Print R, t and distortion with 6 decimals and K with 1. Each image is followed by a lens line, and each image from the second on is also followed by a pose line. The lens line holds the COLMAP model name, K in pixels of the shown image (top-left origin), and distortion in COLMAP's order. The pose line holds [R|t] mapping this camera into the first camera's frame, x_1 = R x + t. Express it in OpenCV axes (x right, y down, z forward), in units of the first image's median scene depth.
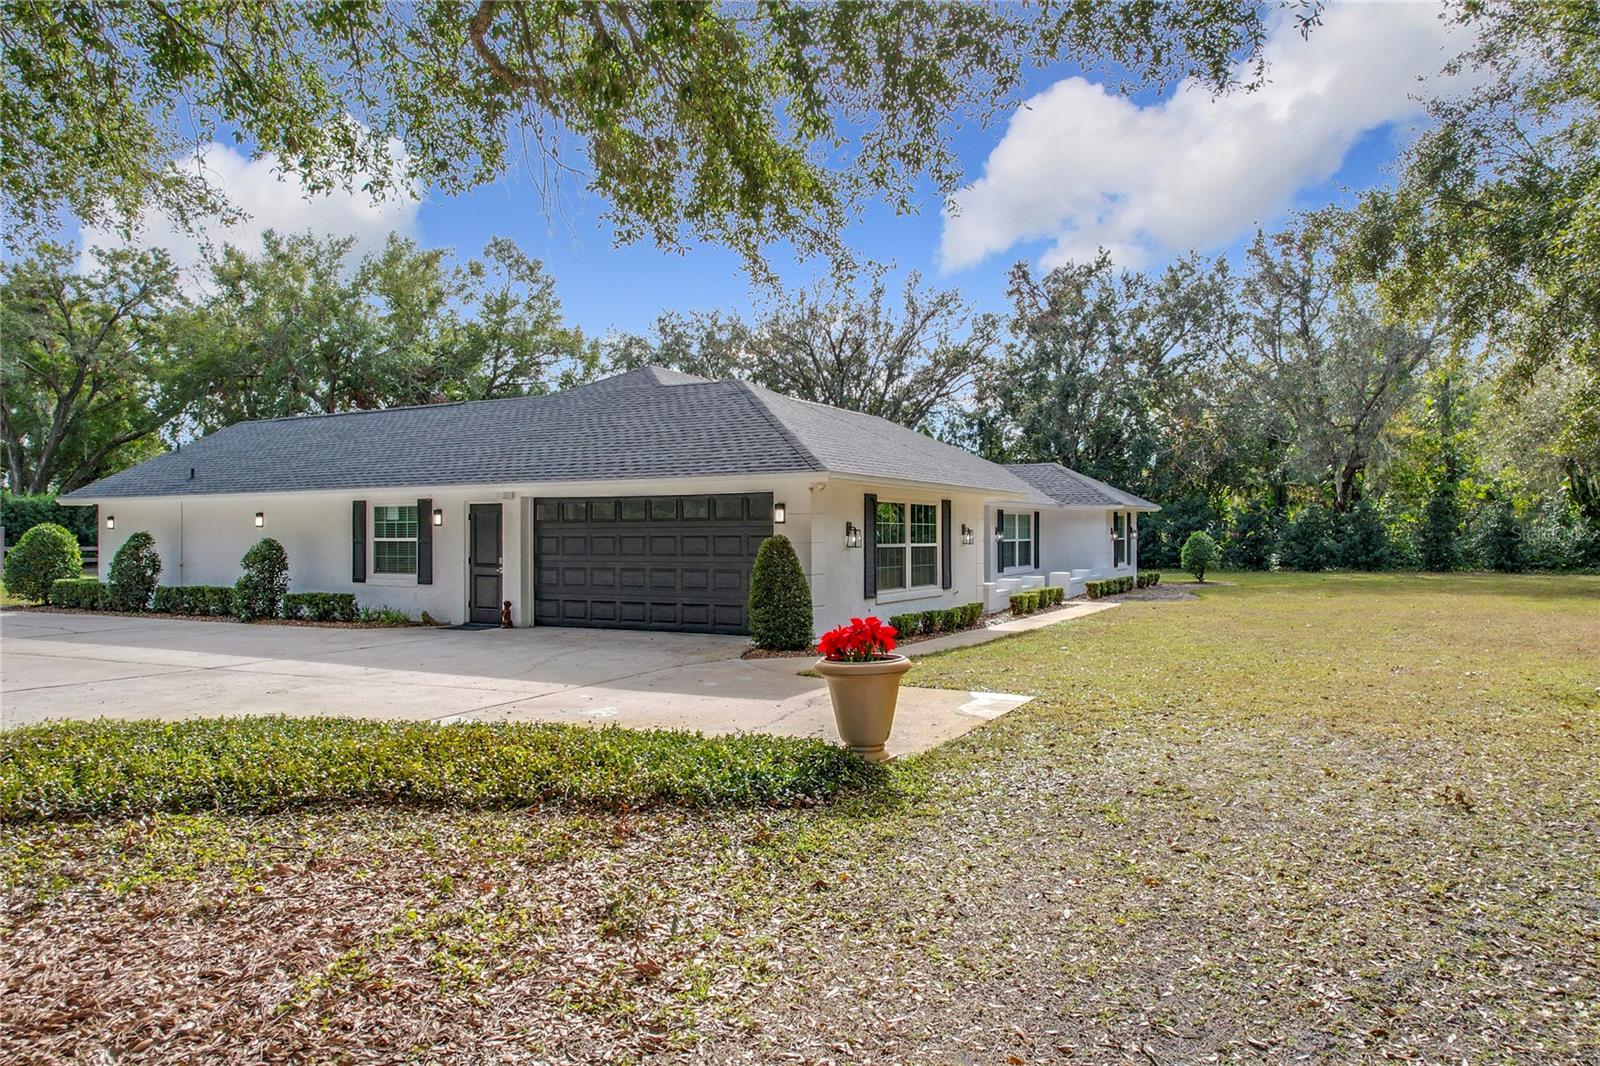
lens RADIAL K [[1015.4, 0, 843.1], [0, 1015.4, 529.8], [0, 0, 1]] dist [-0.056235, 0.055183]
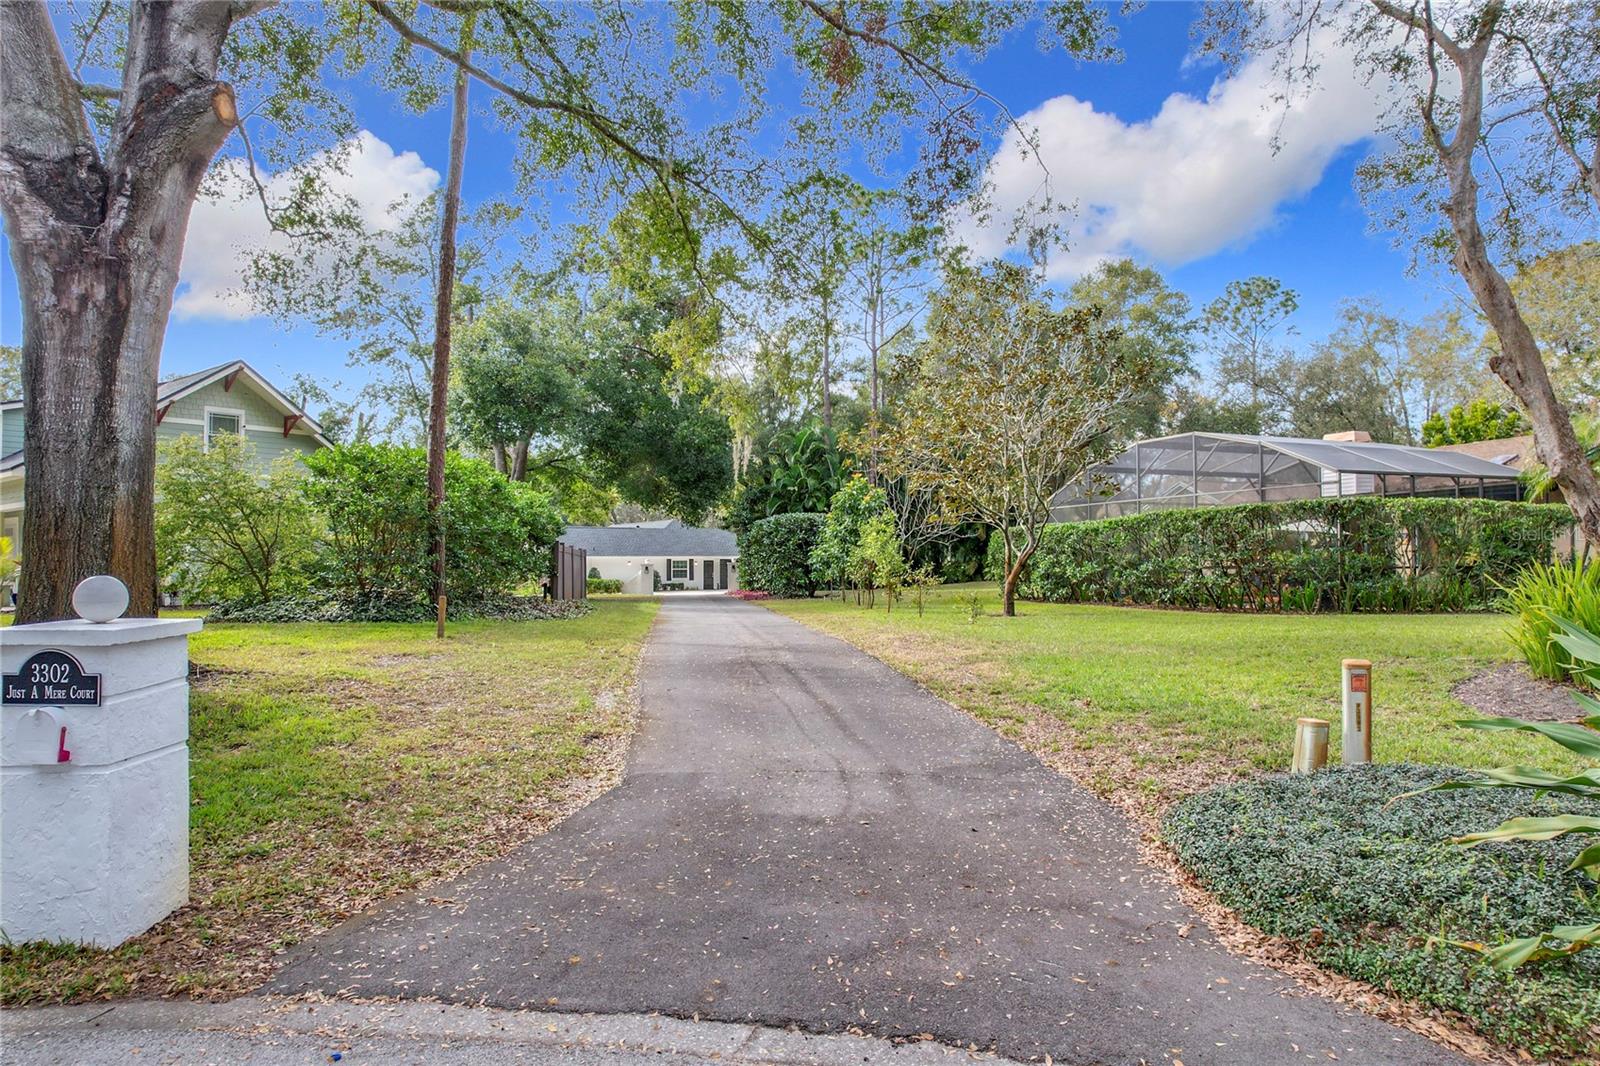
lens RADIAL K [[1015.4, 0, 798.0], [0, 1015.4, 536.7], [0, 0, 1]] dist [-0.056235, 0.055183]
pose [[0.479424, 0.024290, 0.877247, -3.848186], [-0.004881, 0.999675, -0.025012, -0.021289], [-0.877570, 0.007710, 0.479387, -1.330606]]
